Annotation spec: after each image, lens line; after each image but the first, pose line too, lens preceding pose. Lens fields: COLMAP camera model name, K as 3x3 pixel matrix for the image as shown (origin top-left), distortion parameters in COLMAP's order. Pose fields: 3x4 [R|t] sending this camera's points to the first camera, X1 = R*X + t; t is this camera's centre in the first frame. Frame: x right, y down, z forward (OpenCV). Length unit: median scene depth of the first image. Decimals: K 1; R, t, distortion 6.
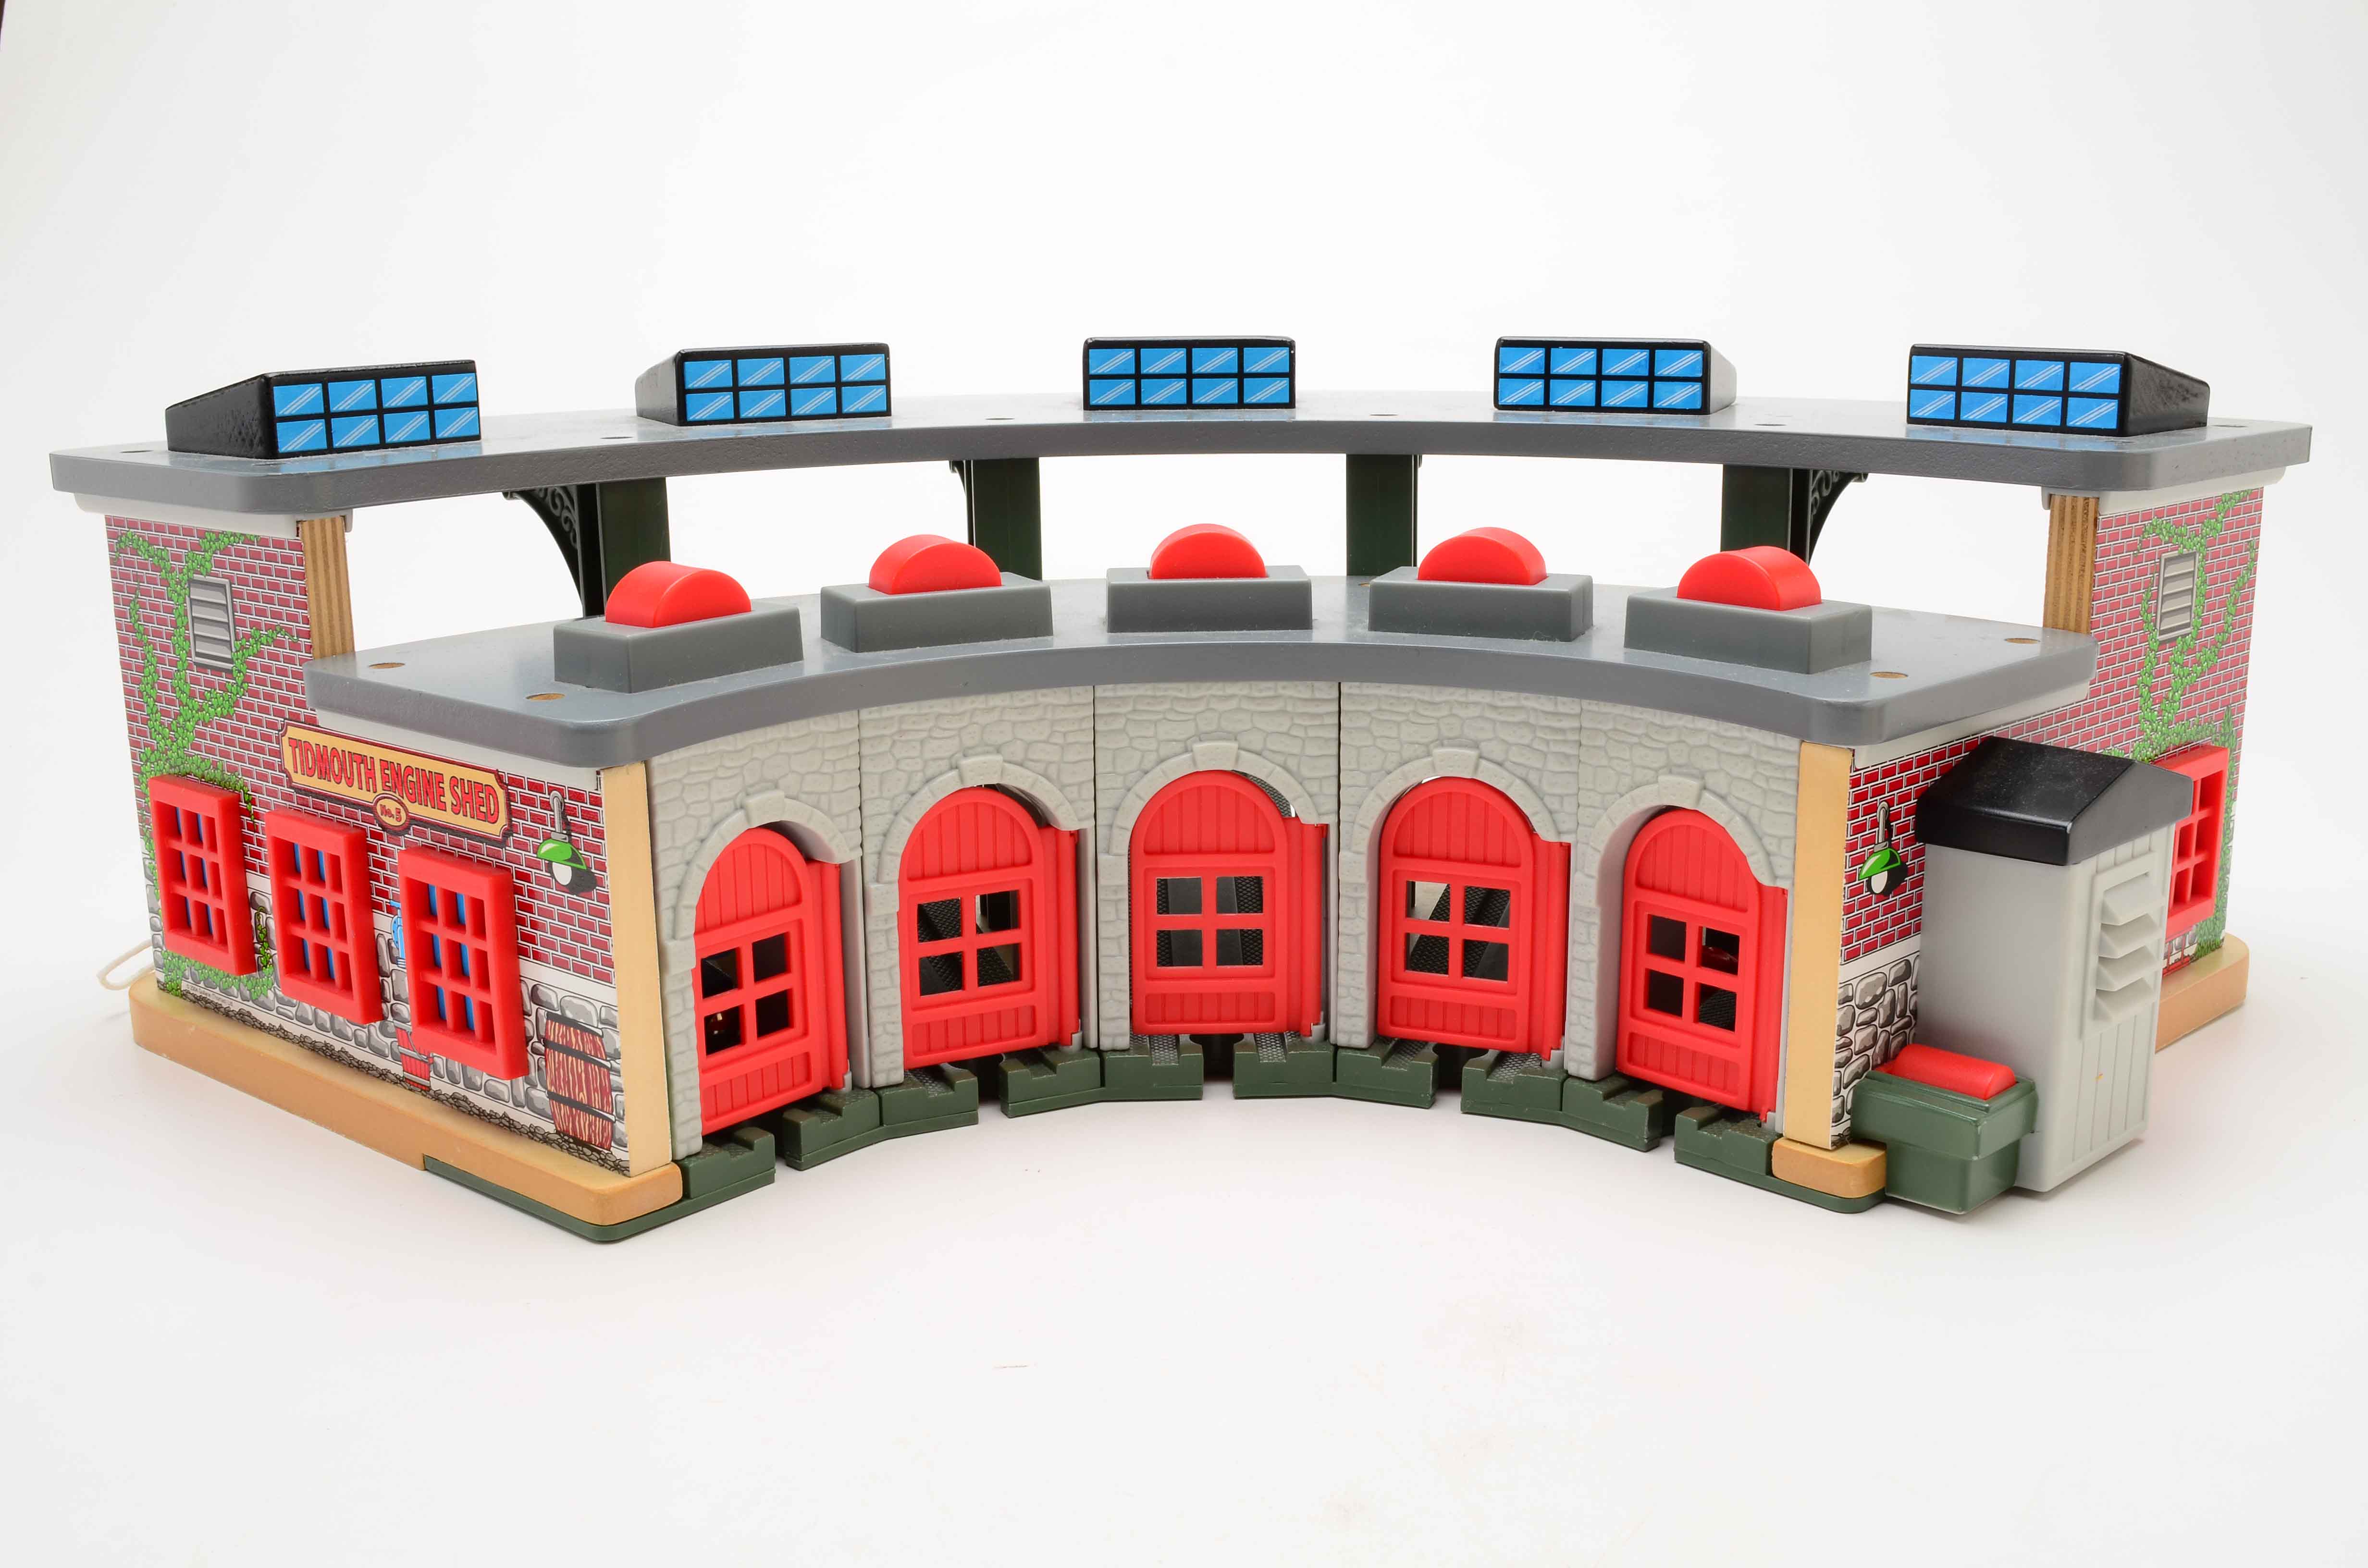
lens RADIAL K [[2372.6, 0, 1191.1], [0, 2372.6, 789.1], [0, 0, 1]] dist [-0.077262, 0.000000]
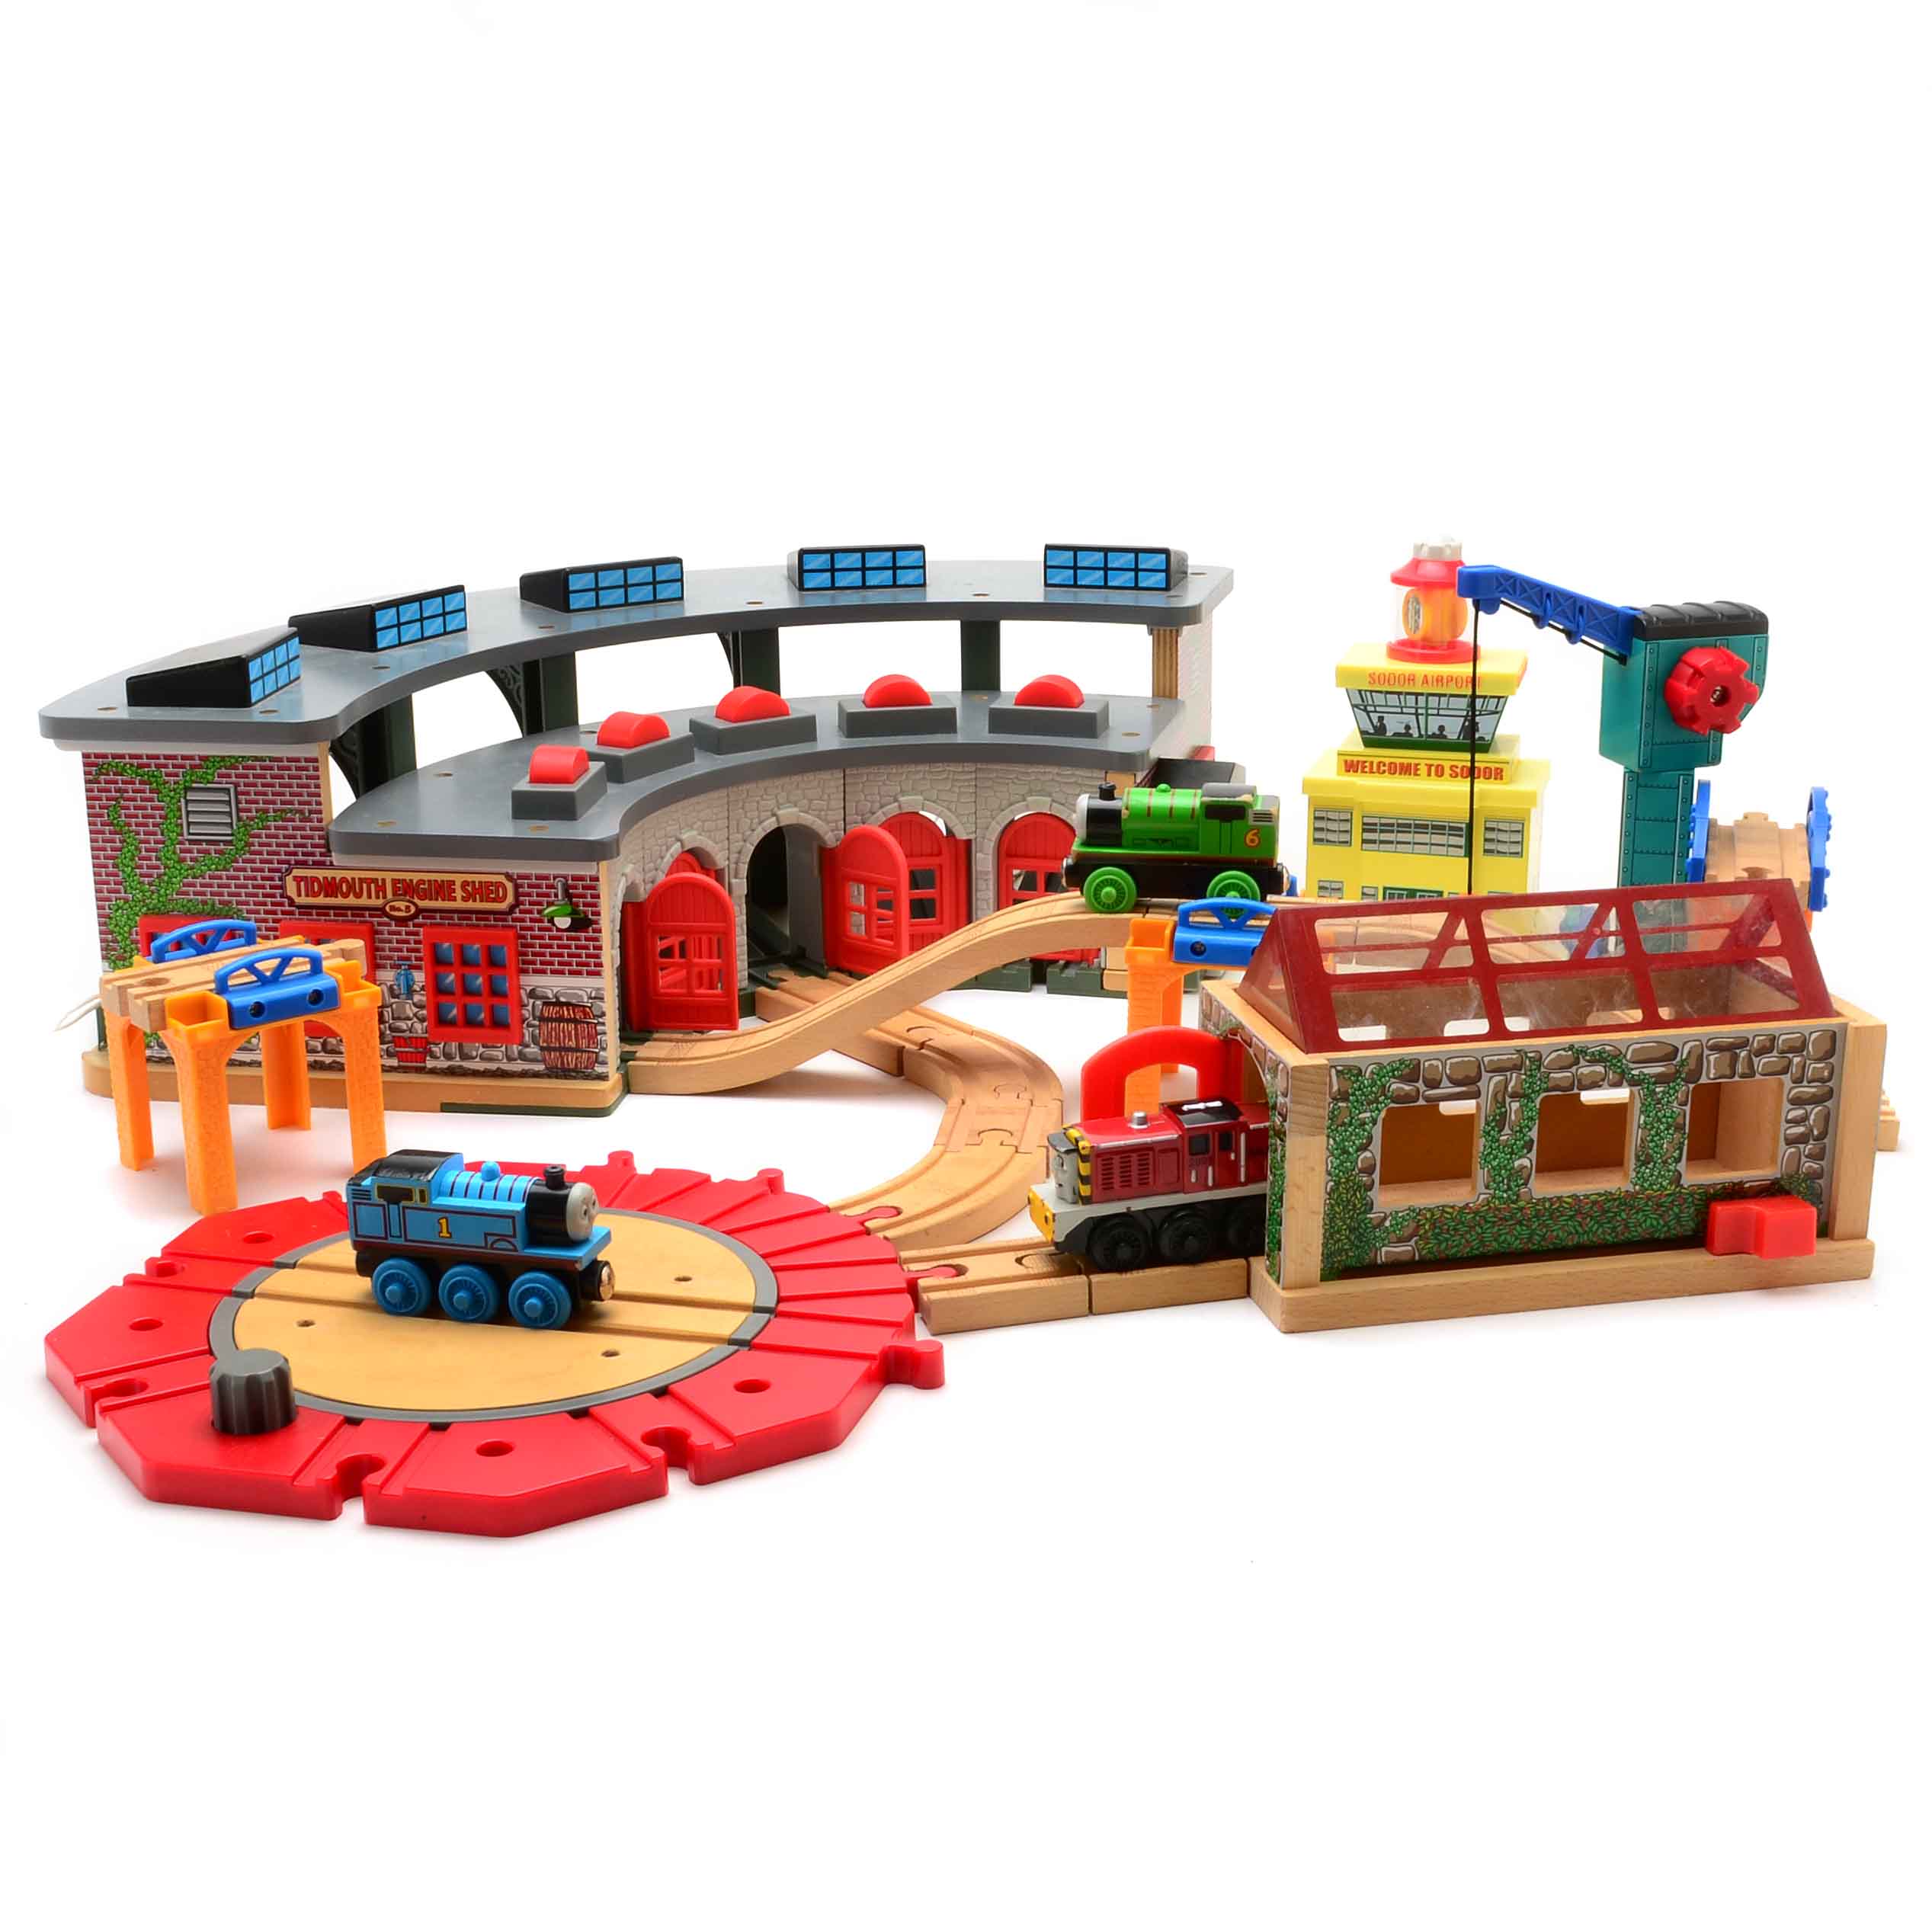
lens RADIAL K [[2934.8, 0, 970.5], [0, 2934.8, 975.6], [0, 0, 1]] dist [-0.094874, 0.000000]
pose [[0.846507, -0.151946, 0.510234, -1.066947], [0.119408, 0.988176, 0.096173, -0.095698], [-0.518814, -0.020485, 0.854642, -1.022241]]
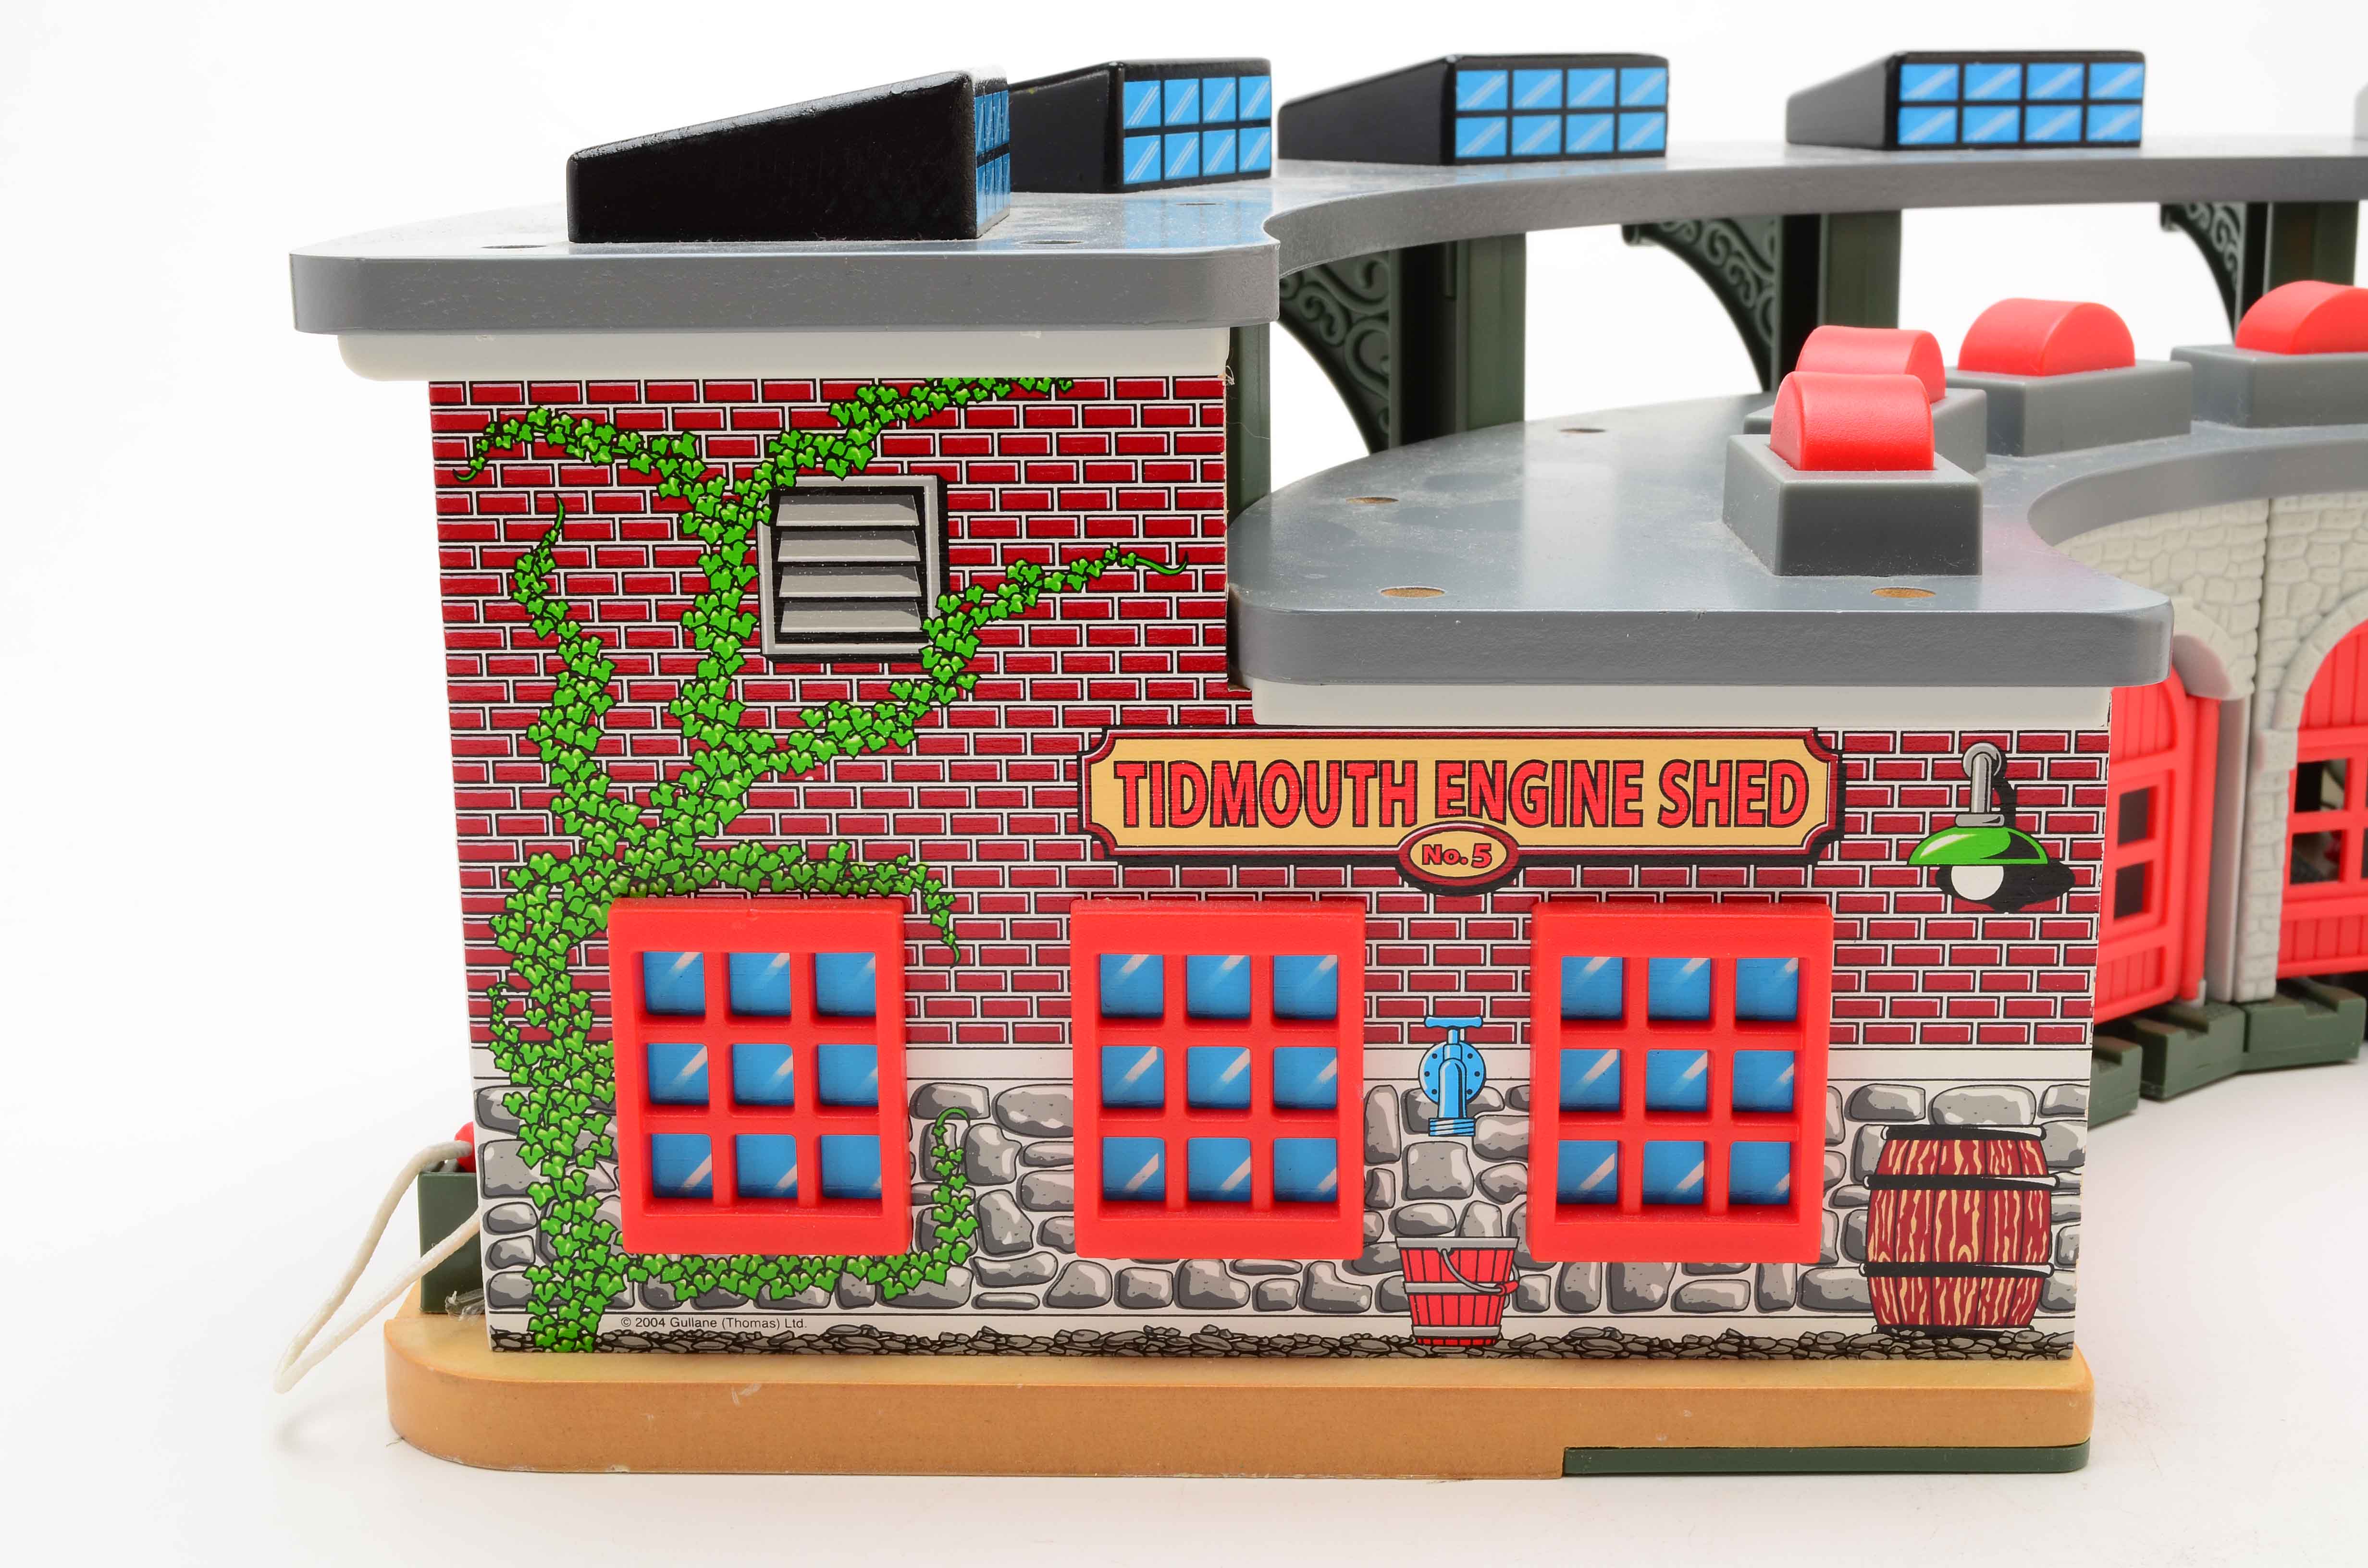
lens RADIAL K [[3248.1, 0, 1168.7], [0, 3248.1, 825.3], [0, 0, 1]] dist [-0.010657, 0.000000]
pose [[0.789616, -0.141617, 0.597035, -0.836232], [0.141025, 0.988840, 0.048038, -0.042567], [-0.597175, 0.046266, 0.800775, 0.421990]]
